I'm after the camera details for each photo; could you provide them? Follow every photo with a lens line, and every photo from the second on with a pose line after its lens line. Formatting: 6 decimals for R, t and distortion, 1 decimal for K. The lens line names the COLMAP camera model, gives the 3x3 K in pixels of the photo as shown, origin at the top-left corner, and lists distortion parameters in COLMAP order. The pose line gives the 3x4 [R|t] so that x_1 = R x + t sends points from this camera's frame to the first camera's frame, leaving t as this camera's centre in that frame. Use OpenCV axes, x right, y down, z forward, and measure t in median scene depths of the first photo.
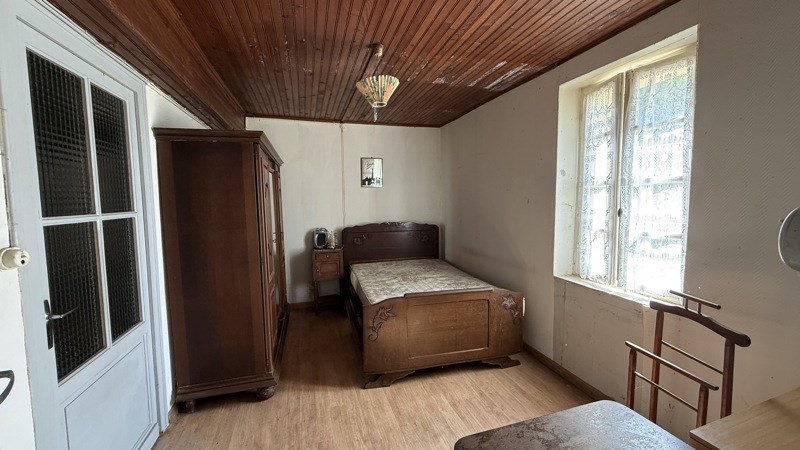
lens RADIAL K [[324.1, 0, 398.3], [0, 324.1, 221.7], [0, 0, 1]] dist [0.021411, -0.005262]
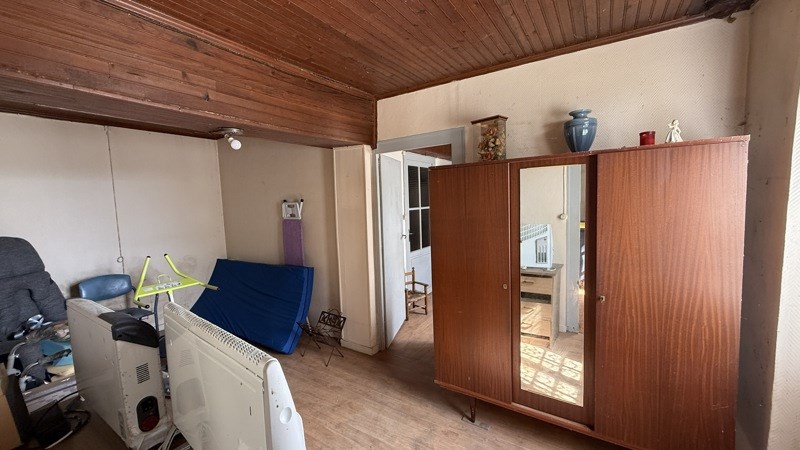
lens RADIAL K [[324.1, 0, 398.3], [0, 324.1, 221.7], [0, 0, 1]] dist [0.021411, -0.005262]
pose [[0.671505, 0.049860, -0.739320, 1.294820], [-0.033930, 0.998756, 0.036539, 0.008929], [0.740222, 0.000549, 0.672362, -1.285380]]
